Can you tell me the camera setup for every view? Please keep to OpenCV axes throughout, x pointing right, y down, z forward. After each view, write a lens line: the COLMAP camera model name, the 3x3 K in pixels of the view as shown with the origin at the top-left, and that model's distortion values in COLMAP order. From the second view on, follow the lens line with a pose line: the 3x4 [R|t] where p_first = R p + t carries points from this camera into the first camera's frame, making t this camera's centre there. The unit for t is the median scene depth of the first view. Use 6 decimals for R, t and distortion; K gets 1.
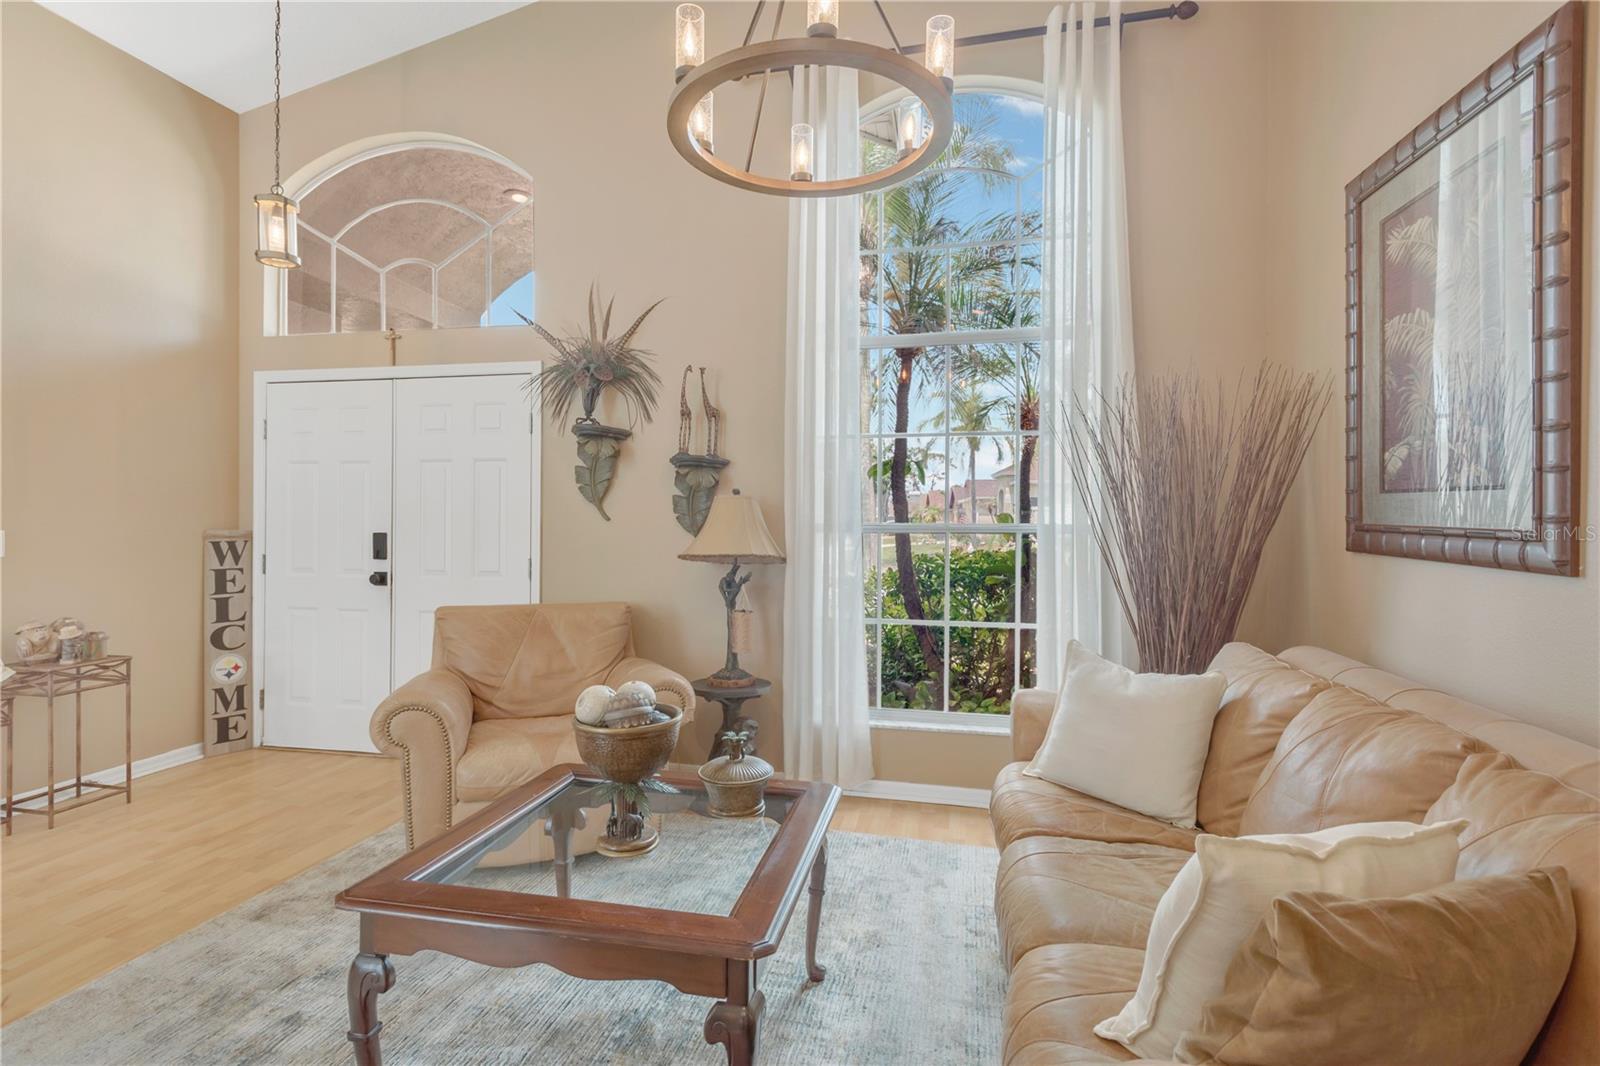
lens RADIAL K [[755.6, 0, 801.6], [0, 755.6, 524.7], [0, 0, 1]] dist [0.001648, 0.000333]
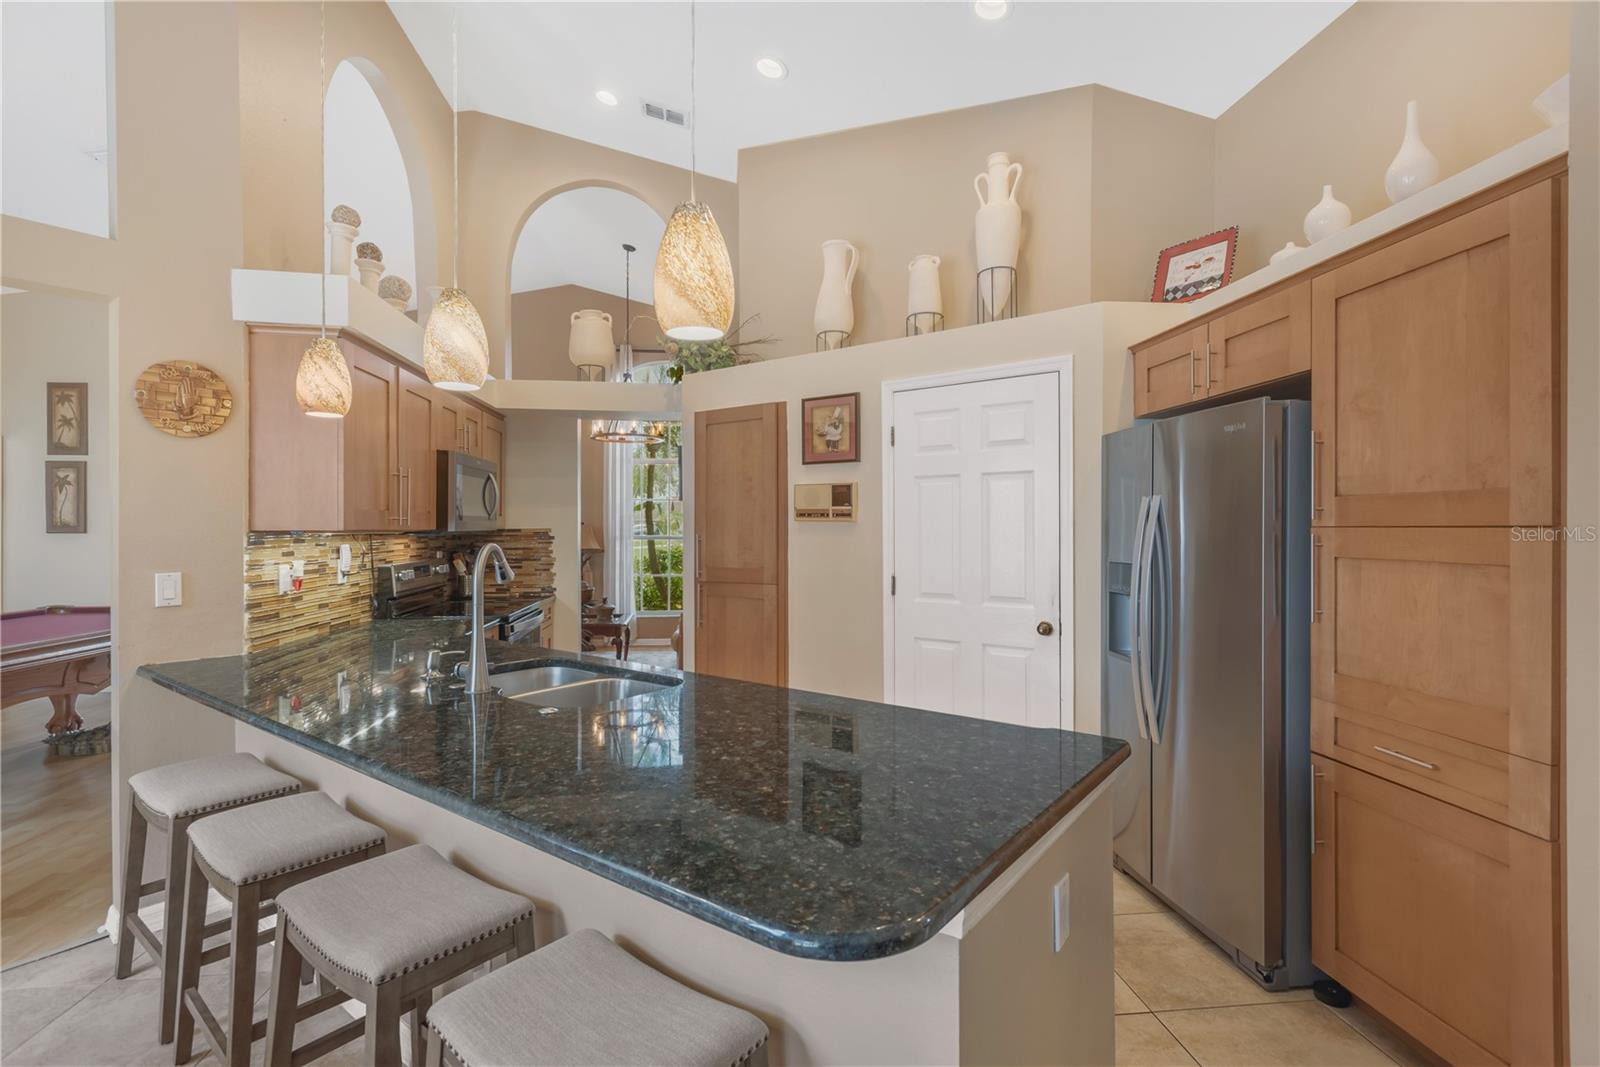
lens RADIAL K [[755.6, 0, 801.0], [0, 755.6, 523.5], [0, 0, 1]] dist [0.001648, 0.000333]
pose [[0.946354, 0.000551, 0.323130, -0.183543], [-0.000293, 1.000000, -0.000846, -0.038889], [-0.323130, 0.000706, 0.946354, -1.373378]]
